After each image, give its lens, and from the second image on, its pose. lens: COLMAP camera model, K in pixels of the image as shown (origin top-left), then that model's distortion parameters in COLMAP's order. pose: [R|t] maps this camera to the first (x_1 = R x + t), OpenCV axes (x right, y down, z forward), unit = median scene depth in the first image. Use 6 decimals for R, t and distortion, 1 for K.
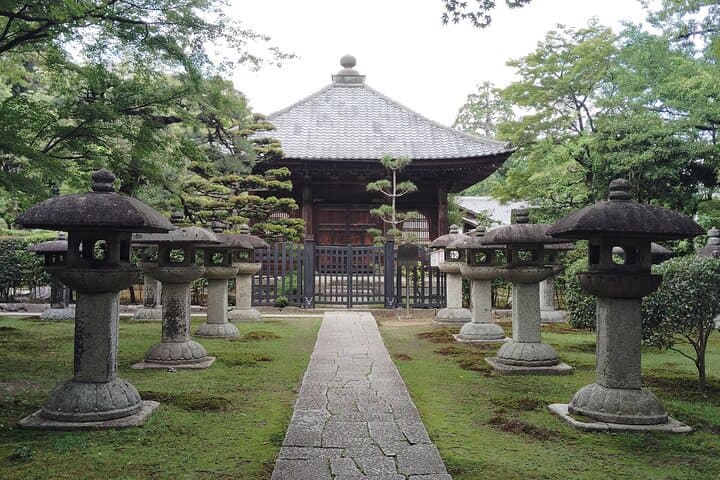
lens RADIAL K [[588.0, 0, 357.6], [0, 588.0, 223.9], [0, 0, 1]] dist [0.114472, -0.191557]
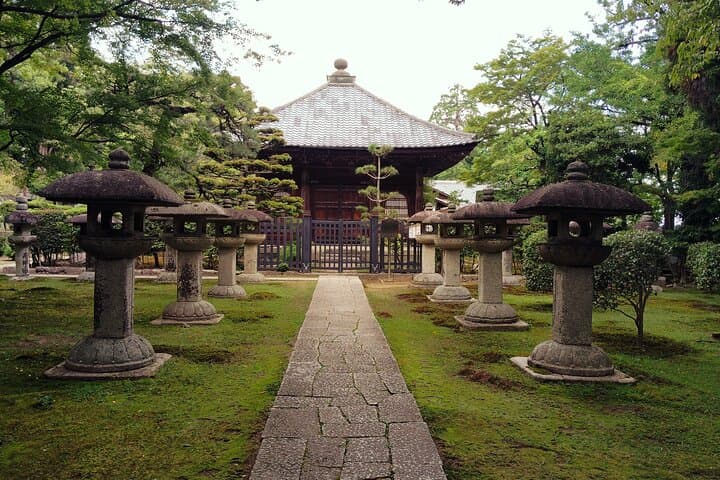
lens RADIAL K [[588.0, 0, 357.6], [0, 588.0, 223.9], [0, 0, 1]] dist [0.114472, -0.191557]
pose [[0.999596, 0.006909, 0.027559, -0.011220], [-0.008282, 0.998715, 0.049996, -0.013905], [-0.027178, -0.050204, 0.998369, -0.169524]]
